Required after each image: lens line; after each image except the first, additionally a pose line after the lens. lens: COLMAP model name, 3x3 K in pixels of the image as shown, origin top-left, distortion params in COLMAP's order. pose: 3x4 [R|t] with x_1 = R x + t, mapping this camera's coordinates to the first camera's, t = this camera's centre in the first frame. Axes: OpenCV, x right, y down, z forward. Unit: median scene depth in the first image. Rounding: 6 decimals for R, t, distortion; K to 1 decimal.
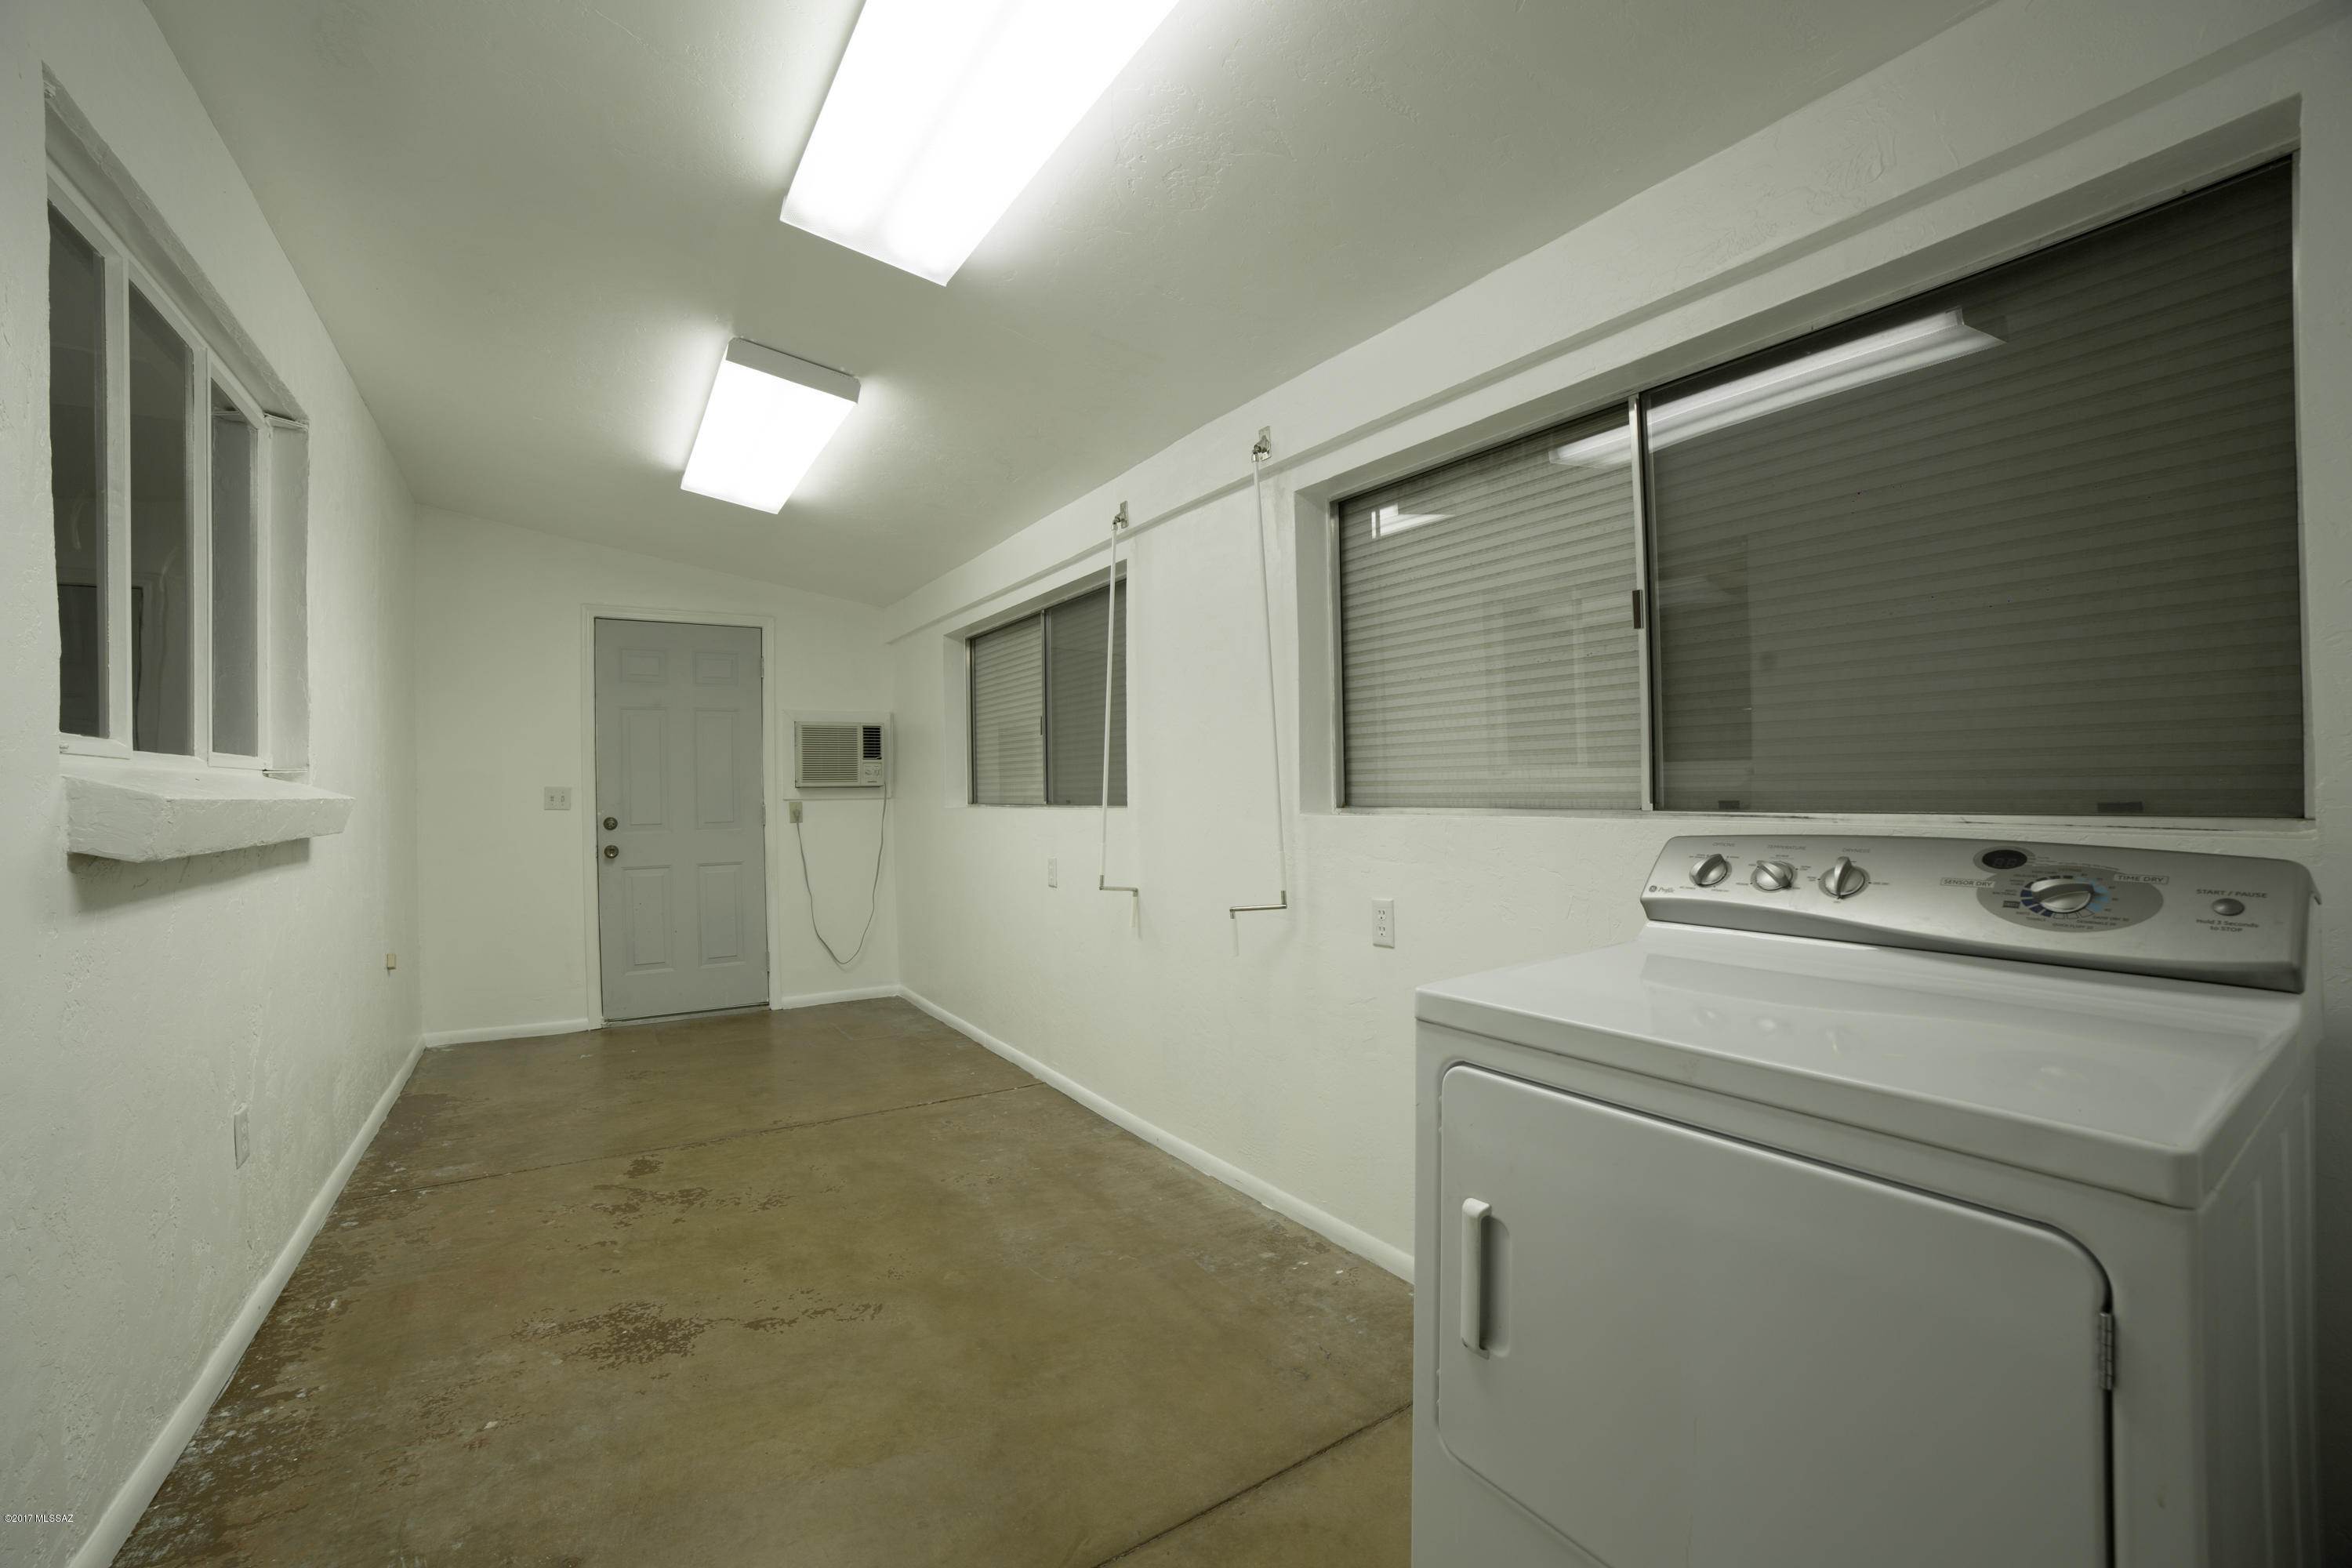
lens RADIAL K [[926.4, 0, 1151.5], [0, 926.4, 780.6], [0, 0, 1]] dist [-0.097243, 0.030403]
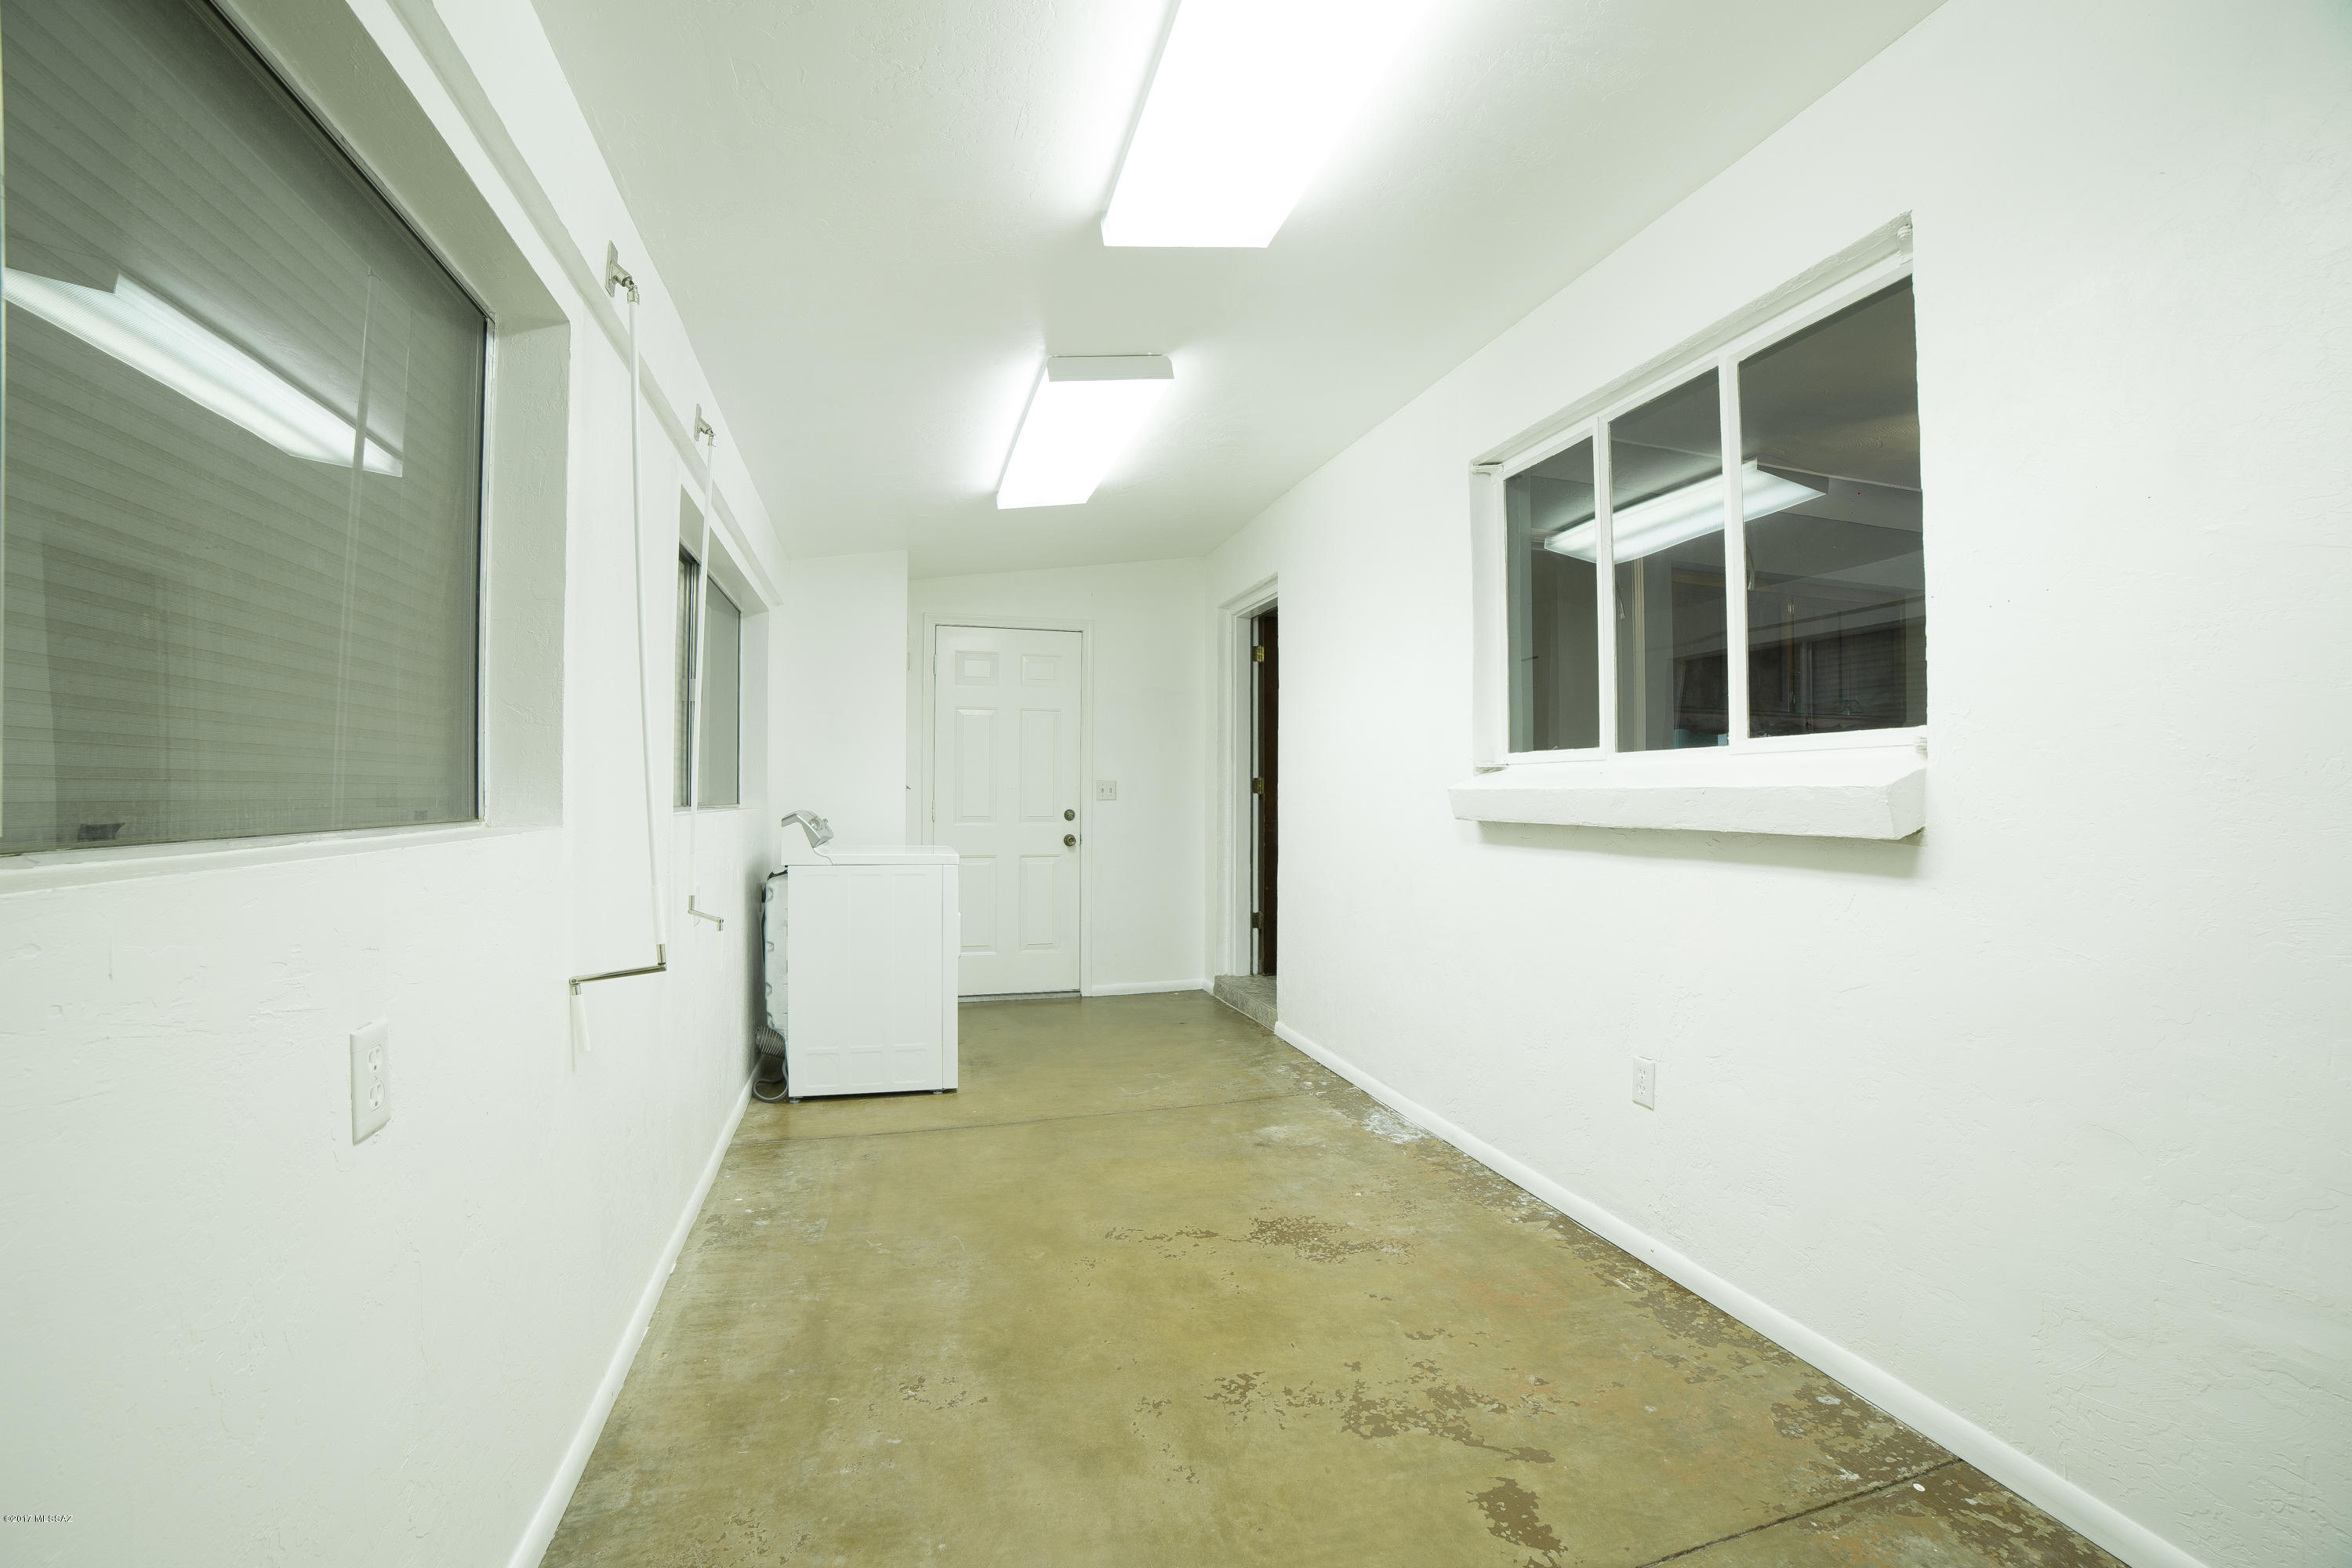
lens RADIAL K [[926.4, 0, 1151.5], [0, 926.4, 780.6], [0, 0, 1]] dist [-0.097243, 0.030403]
pose [[-0.952054, 0.016595, 0.305479, -0.662405], [0.008051, 0.999541, -0.029208, 0.034061], [-0.305824, -0.025349, -0.951751, 1.926603]]
